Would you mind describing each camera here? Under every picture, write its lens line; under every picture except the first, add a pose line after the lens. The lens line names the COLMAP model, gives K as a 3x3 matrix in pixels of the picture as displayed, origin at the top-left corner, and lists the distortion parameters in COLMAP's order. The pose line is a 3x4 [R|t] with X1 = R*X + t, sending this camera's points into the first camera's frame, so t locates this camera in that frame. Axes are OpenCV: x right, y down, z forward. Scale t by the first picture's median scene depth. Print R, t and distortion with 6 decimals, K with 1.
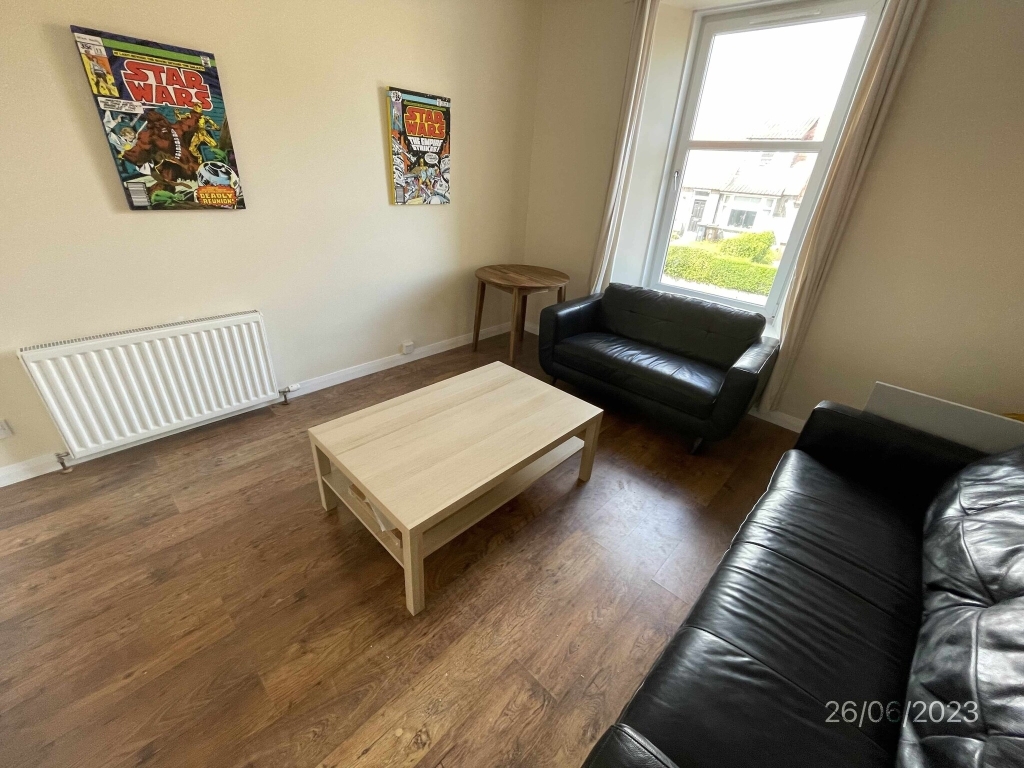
lens RADIAL K [[414.2, 0, 511.7], [0, 414.2, 384.3], [0, 0, 1]] dist [-0.004159, 0.000654]
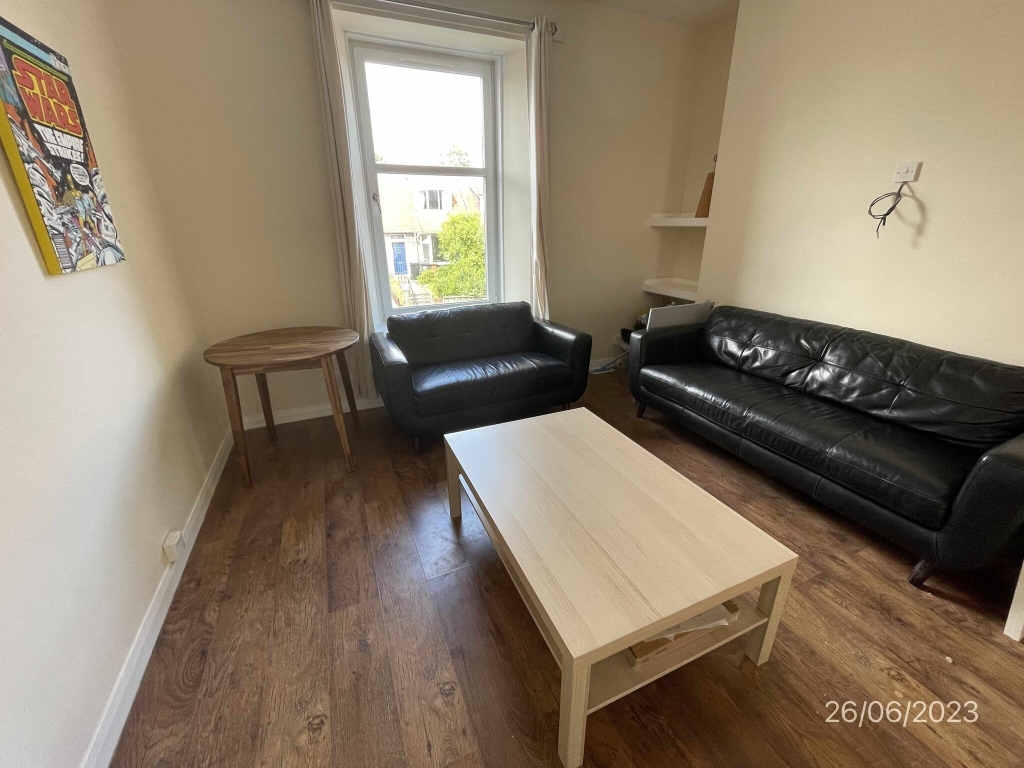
lens RADIAL K [[414.2, 0, 512.2], [0, 414.2, 382.5], [0, 0, 1]] dist [-0.004159, 0.000654]
pose [[0.385050, -0.392900, 0.835084, -0.510718], [0.449953, 0.869946, 0.201833, -0.209530], [-0.805779, 0.298032, 0.511759, 0.429093]]
